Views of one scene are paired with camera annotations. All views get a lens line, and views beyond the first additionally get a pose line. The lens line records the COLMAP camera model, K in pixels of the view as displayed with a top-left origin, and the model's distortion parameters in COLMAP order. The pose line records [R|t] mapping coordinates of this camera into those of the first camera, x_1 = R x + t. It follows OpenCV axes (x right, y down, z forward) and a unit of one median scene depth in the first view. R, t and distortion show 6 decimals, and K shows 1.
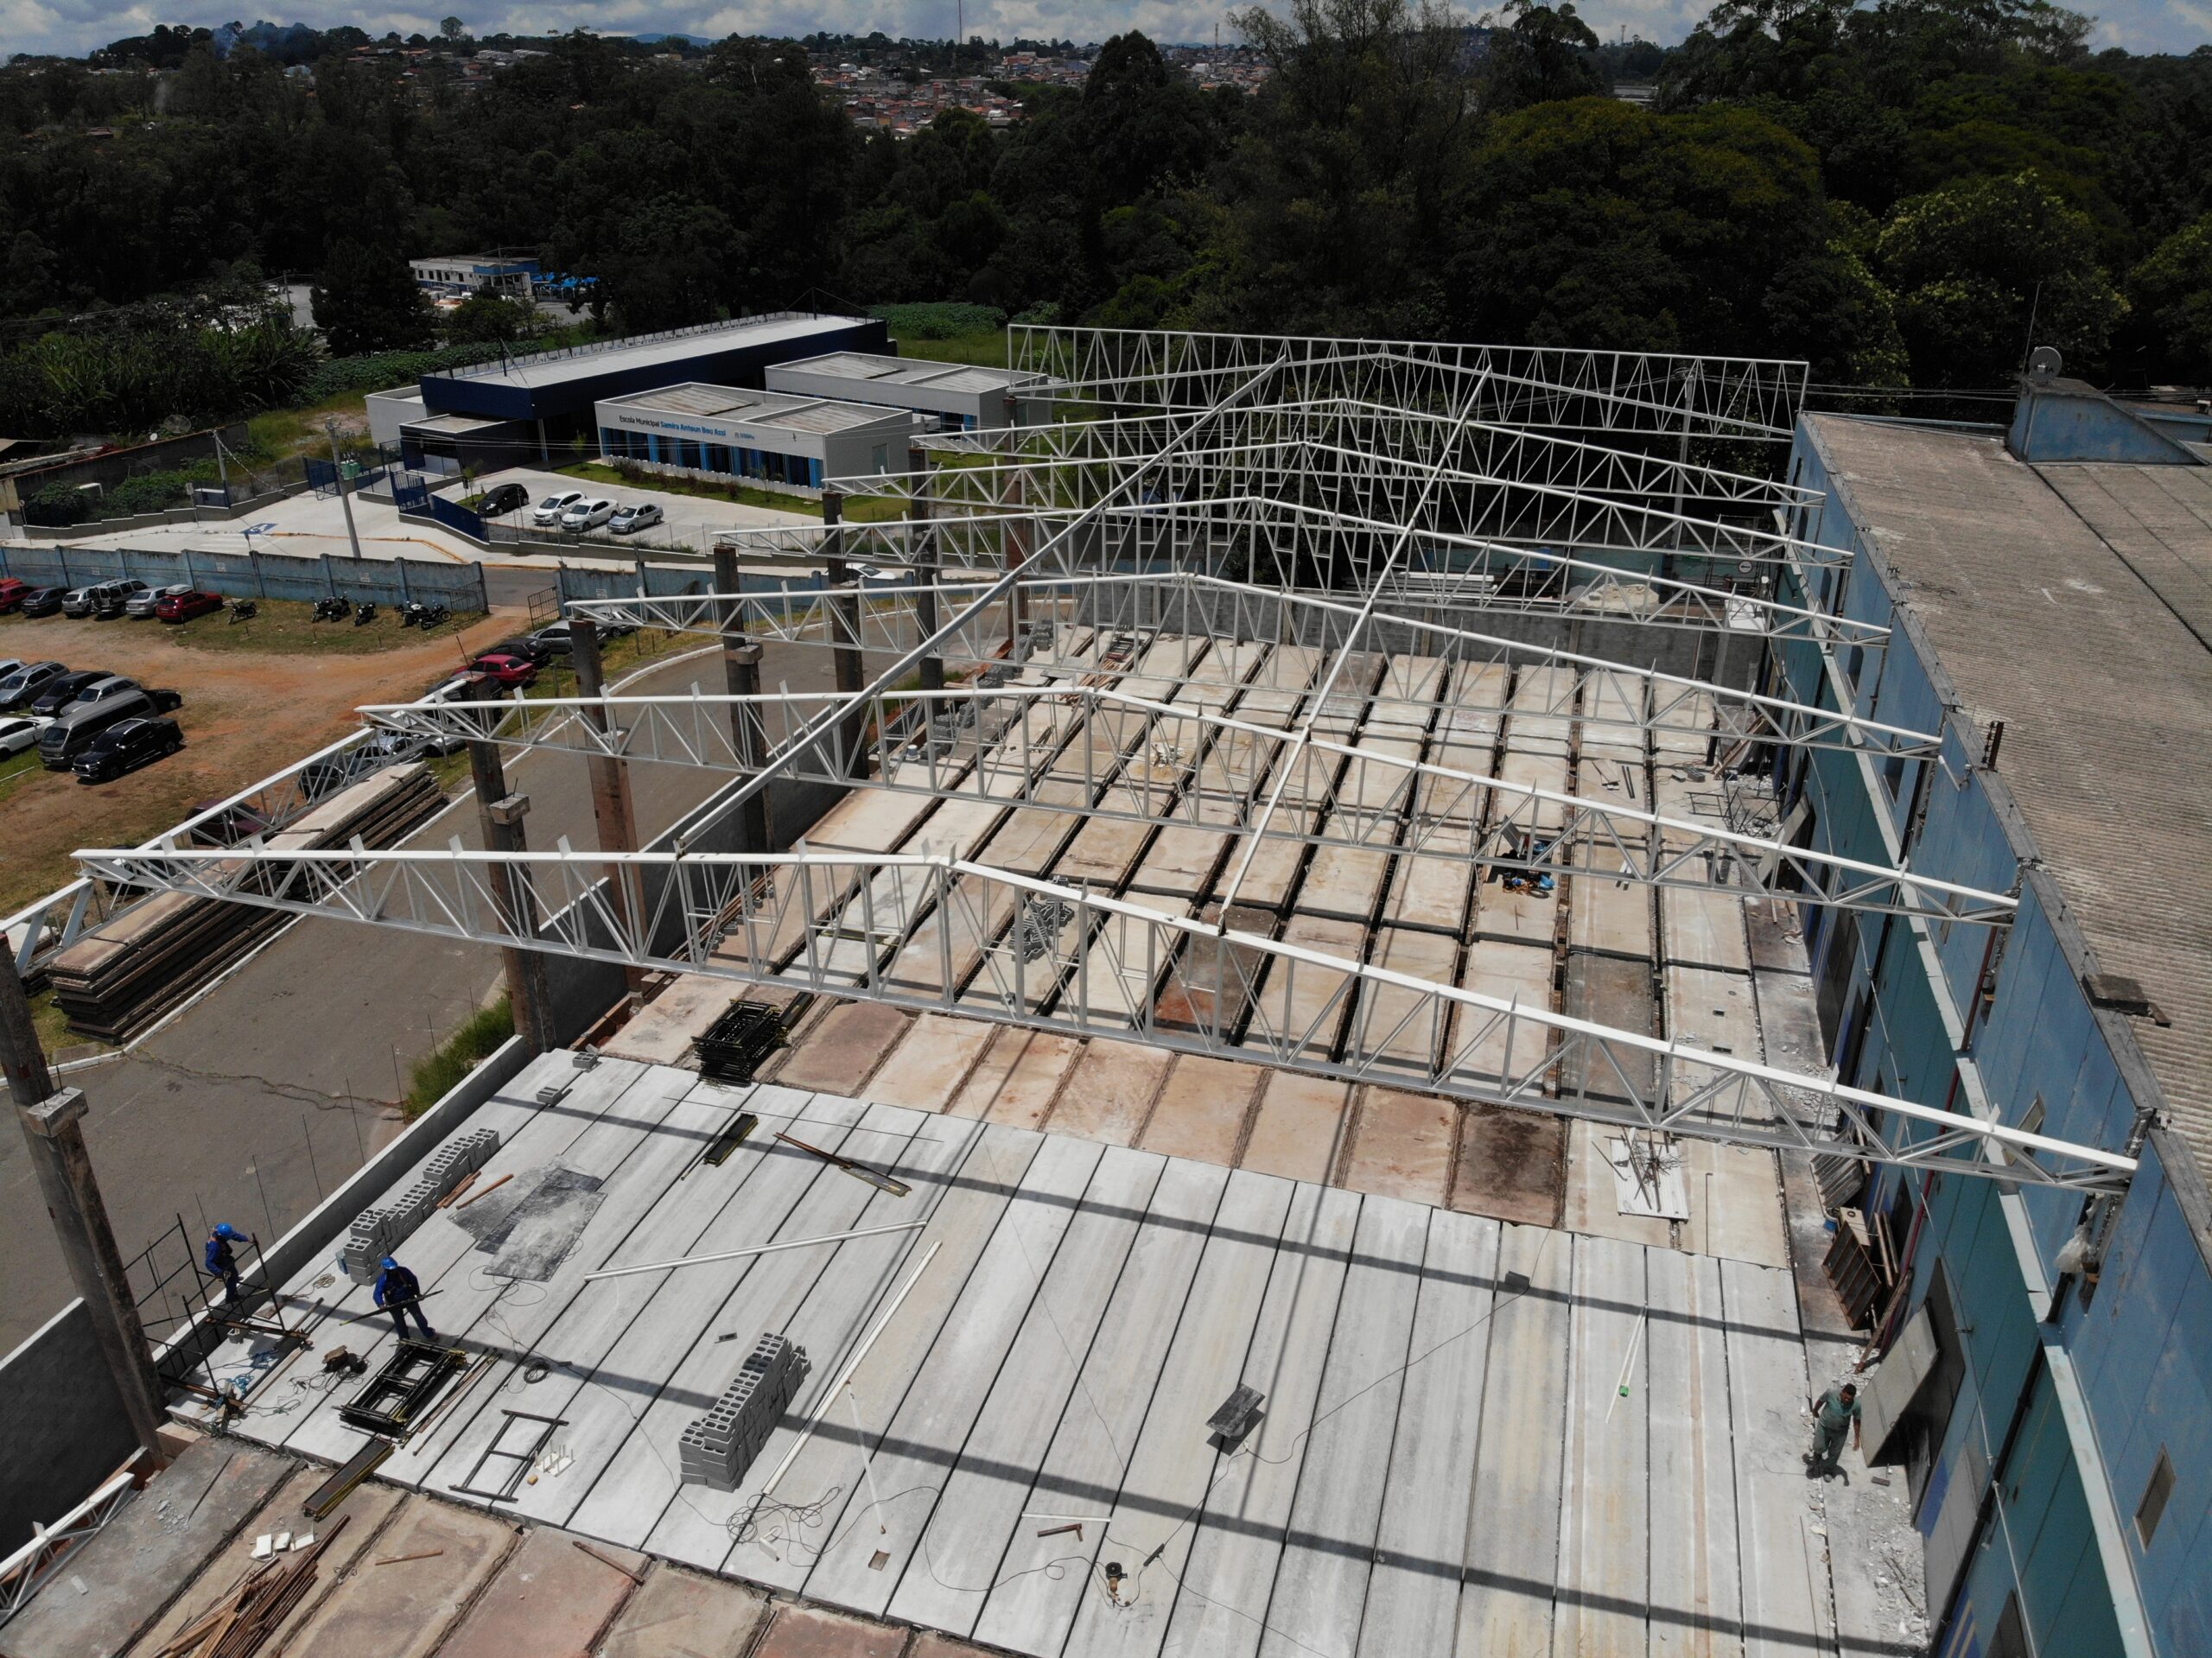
lens RADIAL K [[1628.6, 0, 1098.1], [0, 1628.6, 816.6], [0, 0, 1]] dist [0.064790, -0.195614]
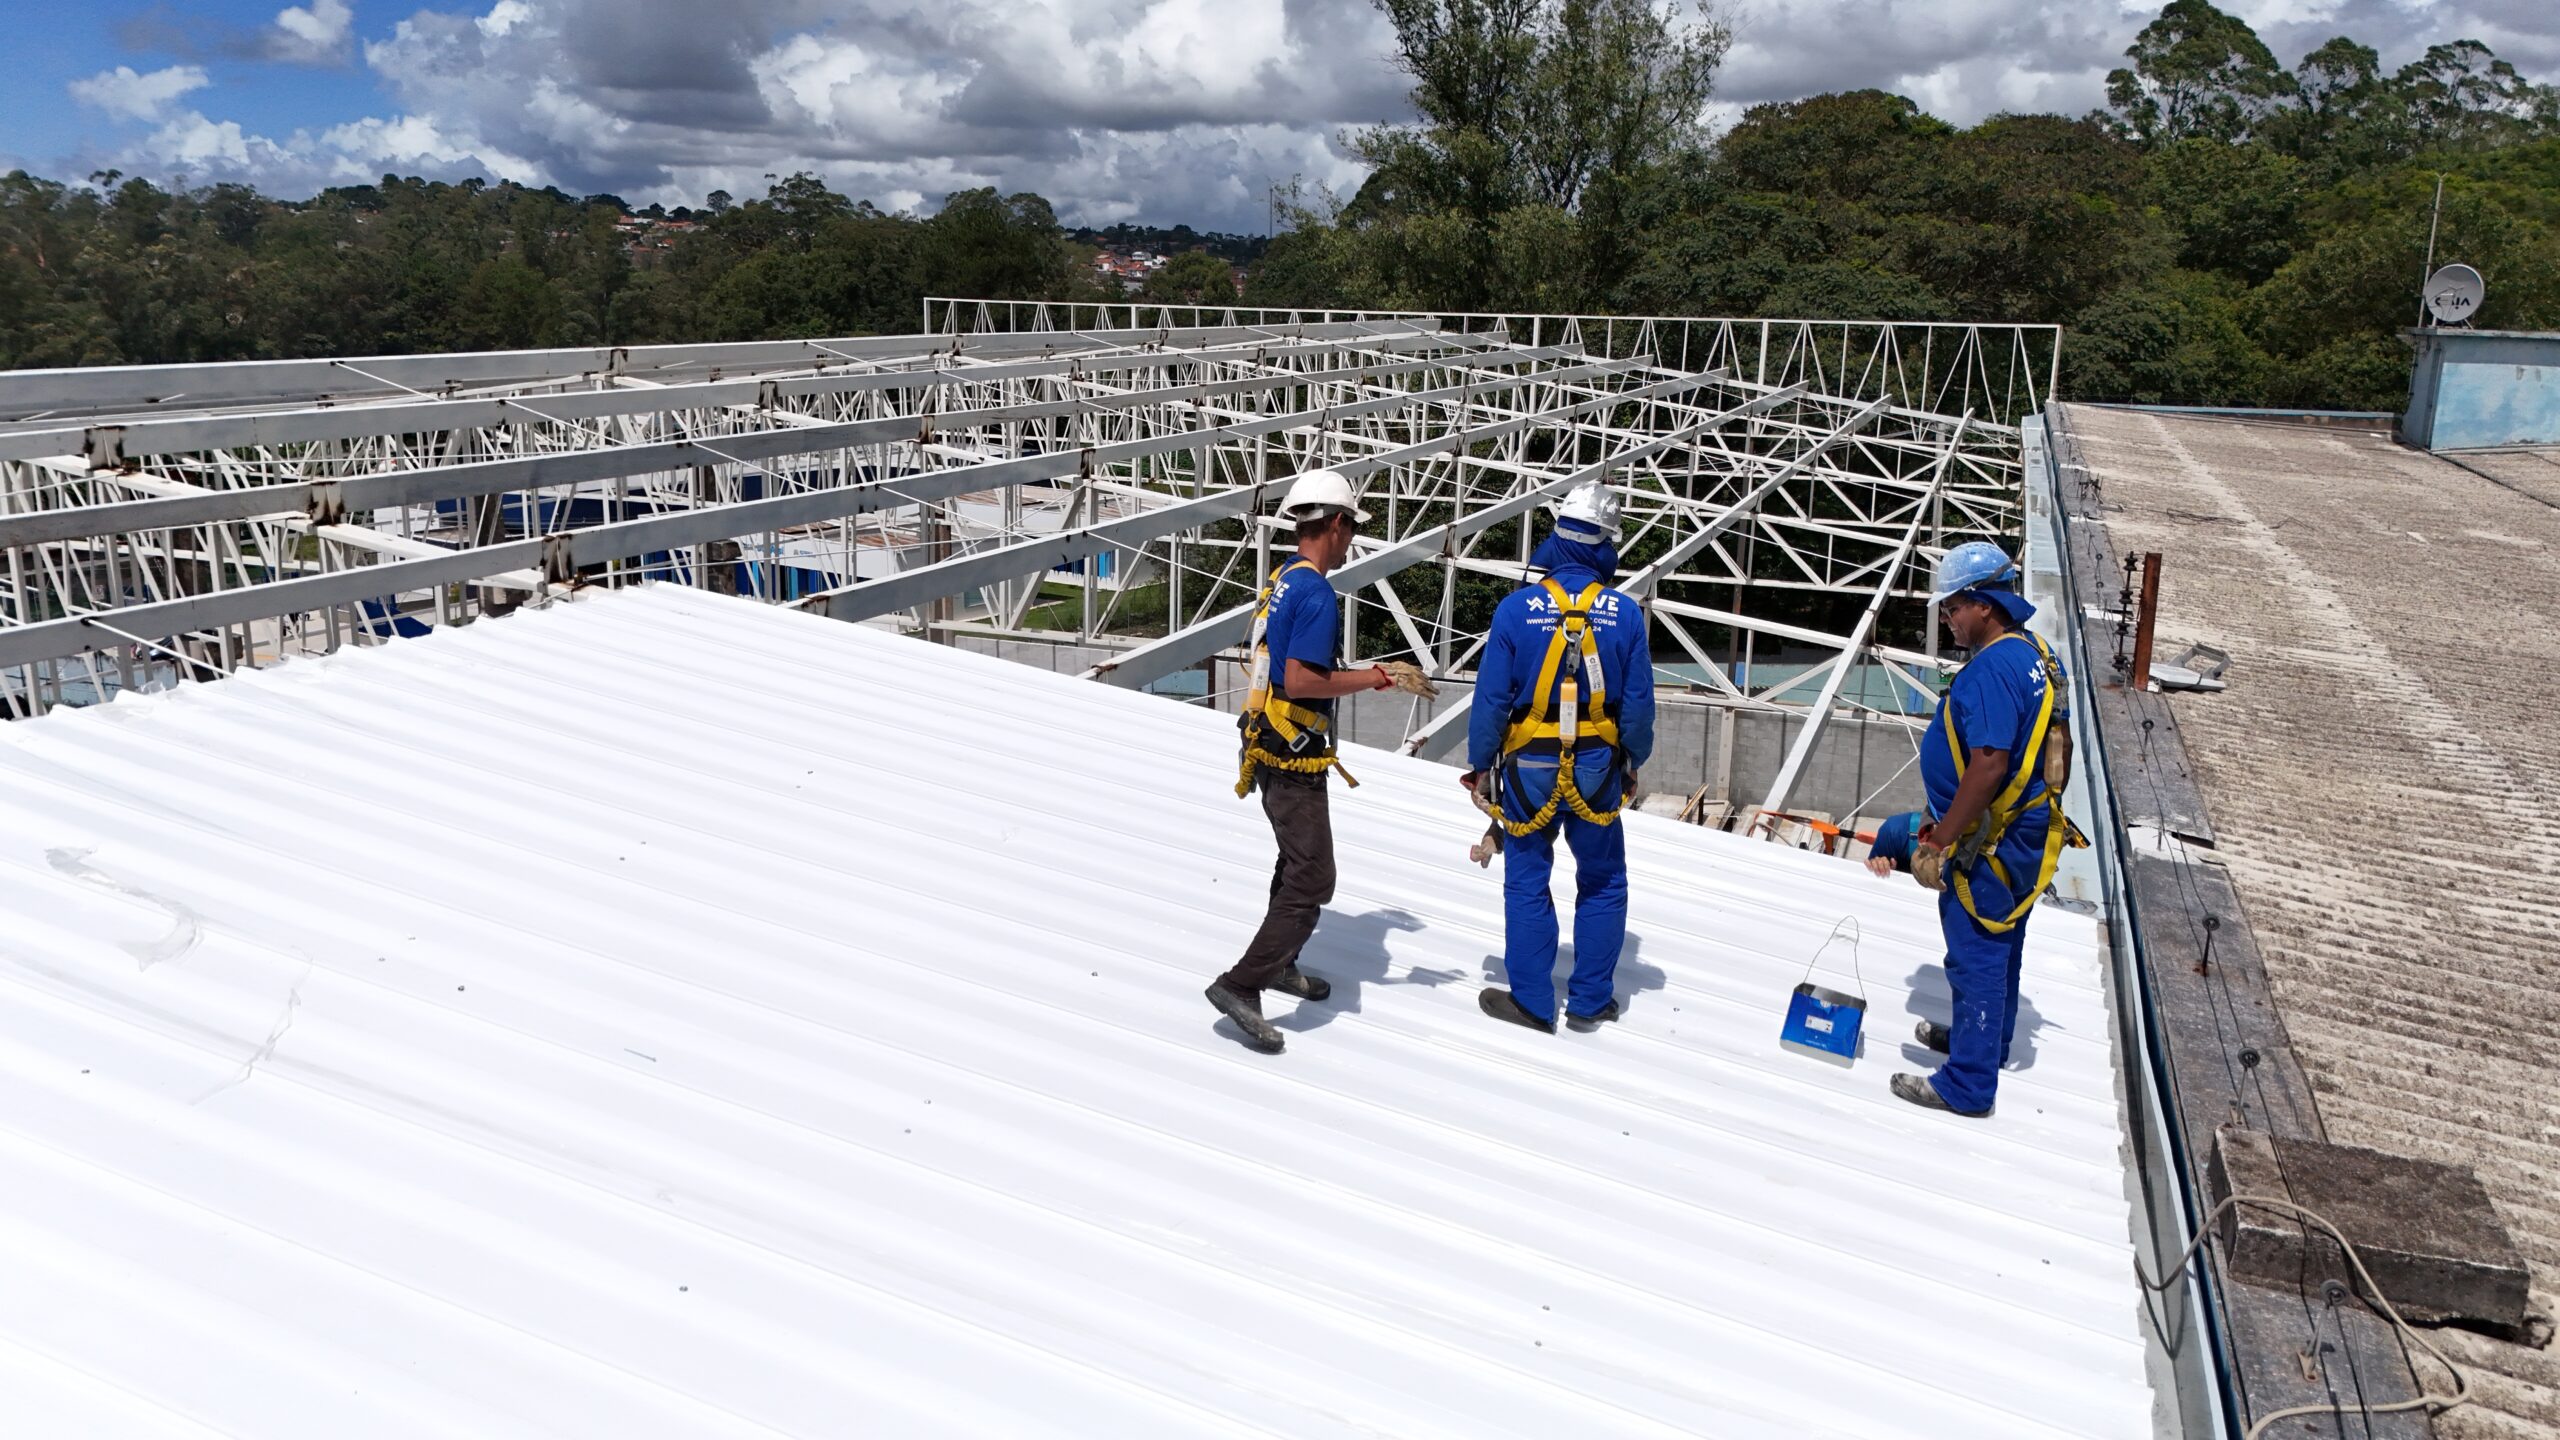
lens RADIAL K [[1888.6, 0, 1280.0], [0, 1888.6, 720.0], [0, 0, 1]] dist [0.069813, -0.065319]
pose [[0.996879, 0.030155, -0.072960, 0.109770], [-0.043902, 0.979845, -0.194875, 0.021677], [0.065613, 0.197470, 0.978111, 0.159643]]
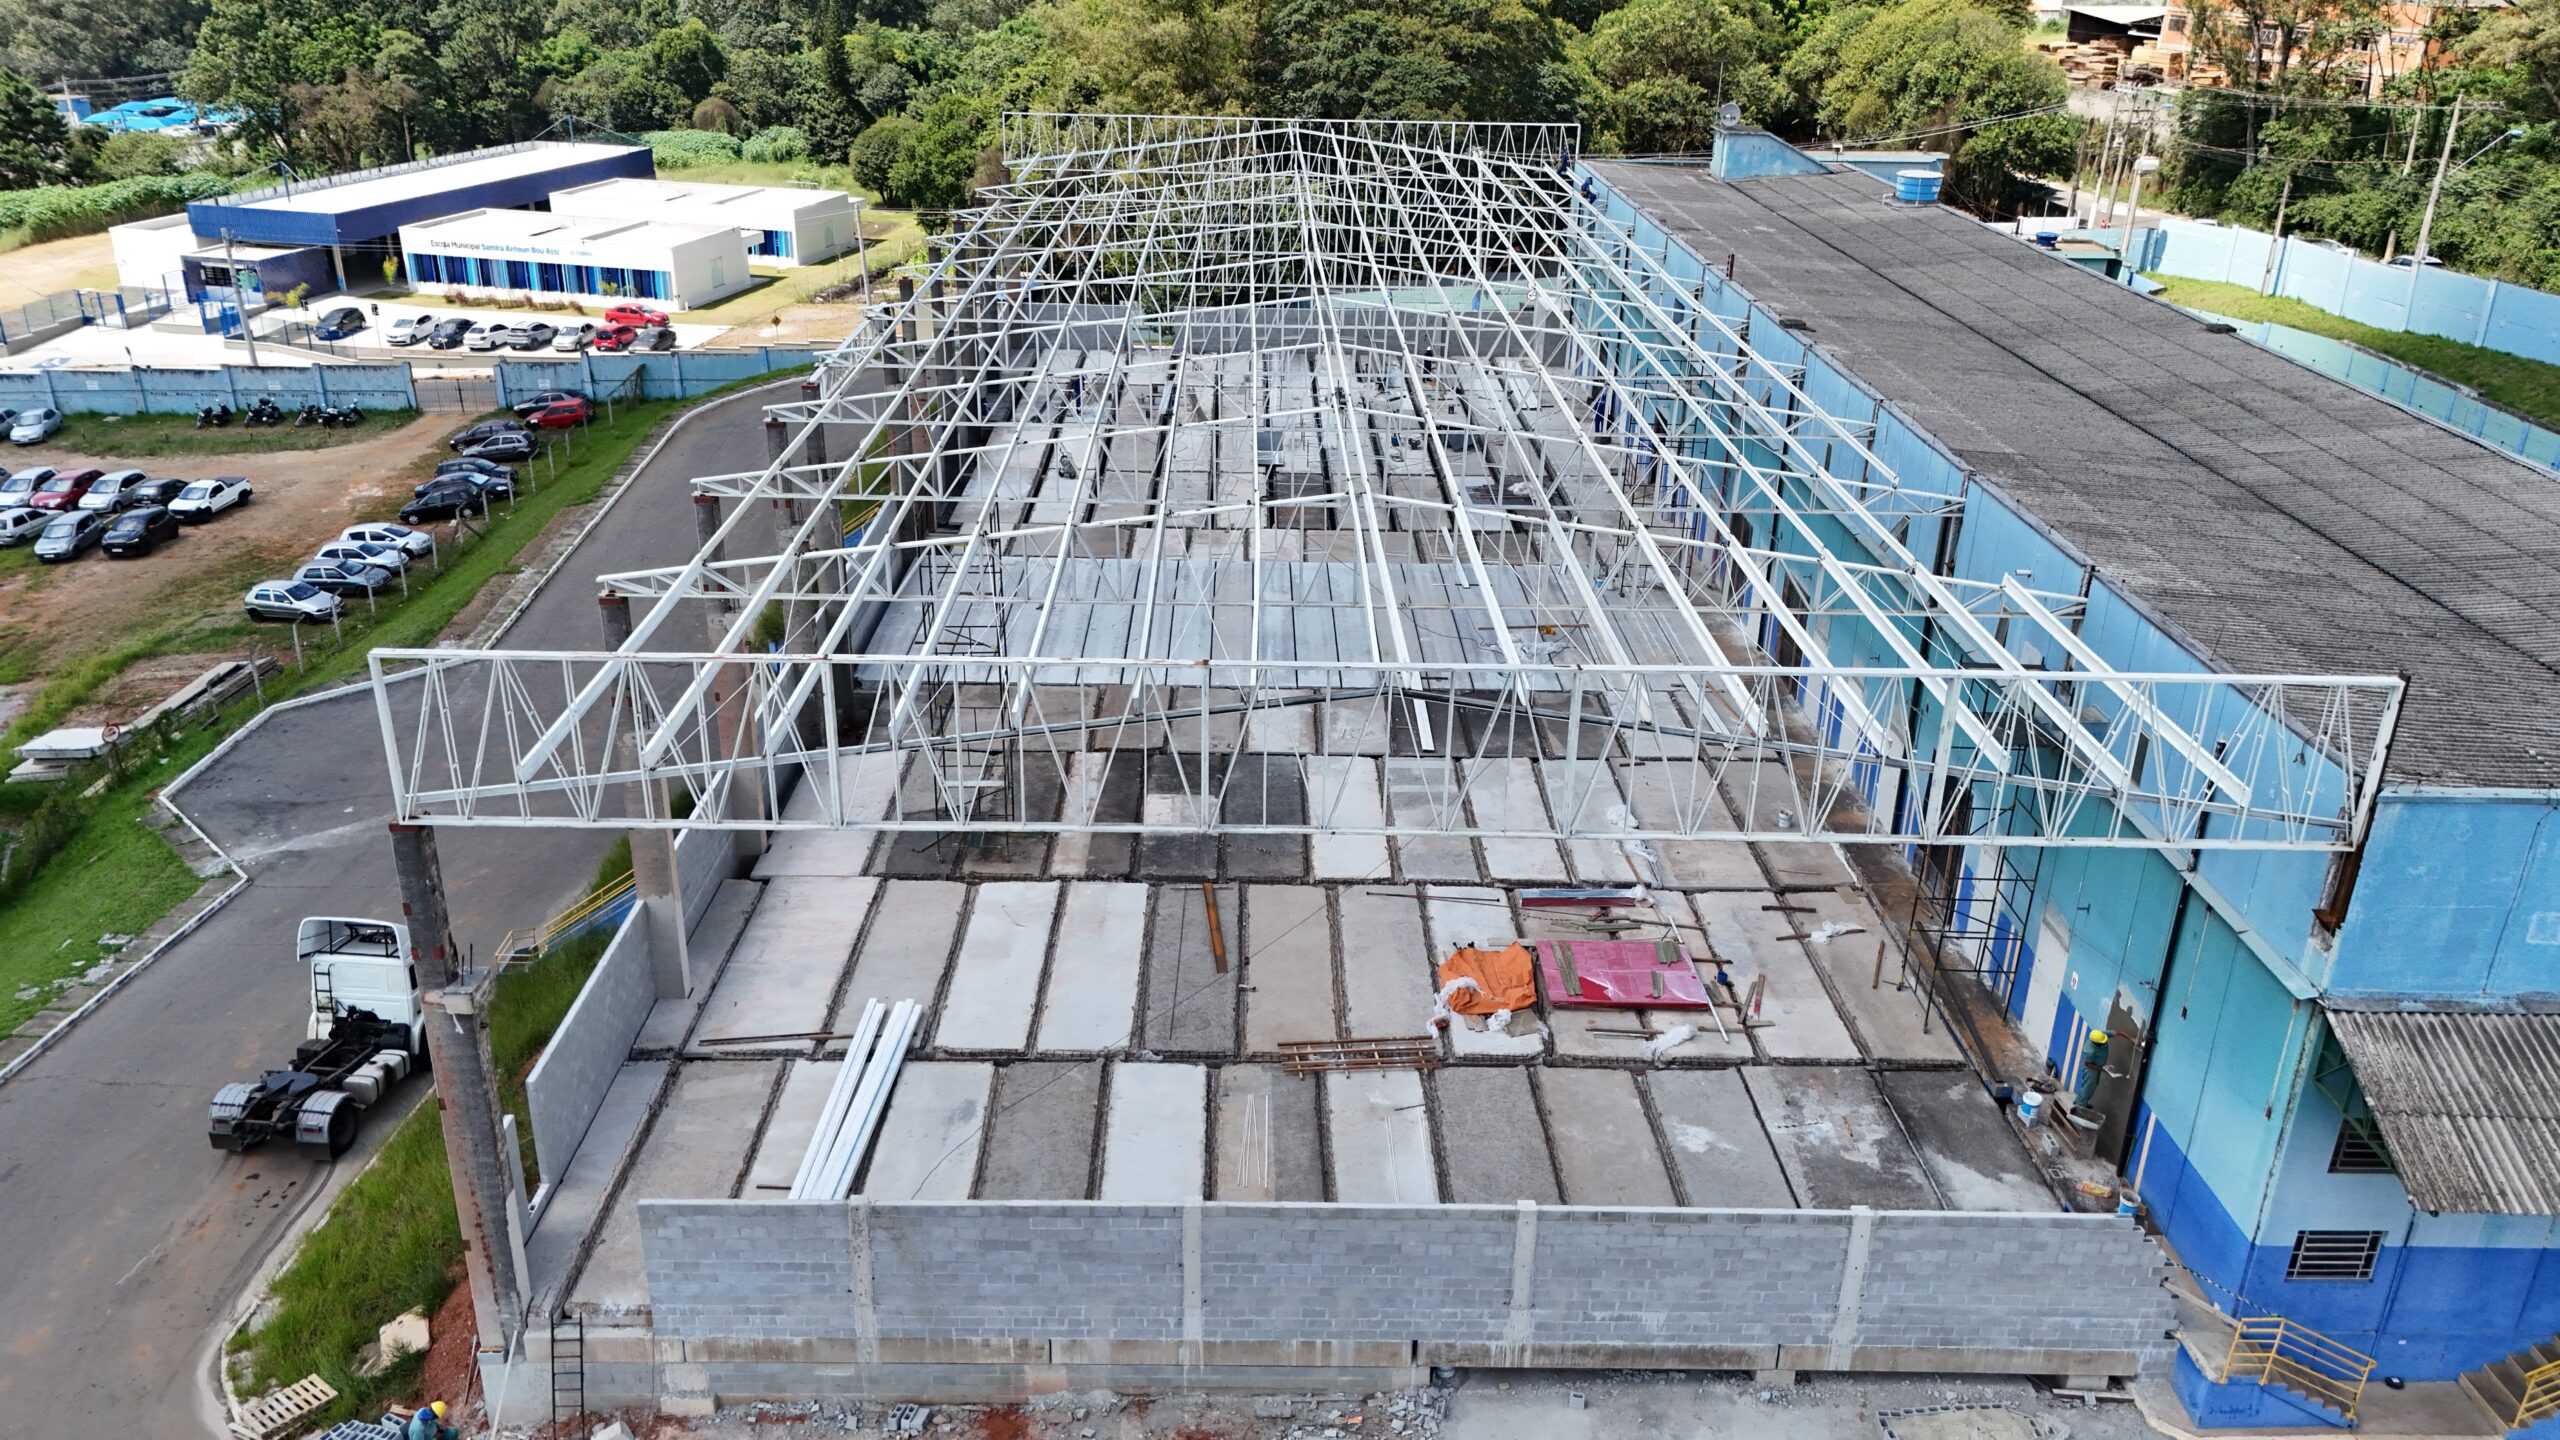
lens RADIAL K [[1888.6, 0, 1280.0], [0, 1888.6, 720.0], [0, 0, 1]] dist [0.069813, -0.065319]
pose [[0.955595, -0.101422, 0.276681, -0.209121], [0.106105, 0.994353, -0.001969, 0.136899], [-0.274918, 0.031238, 0.960960, -0.331935]]
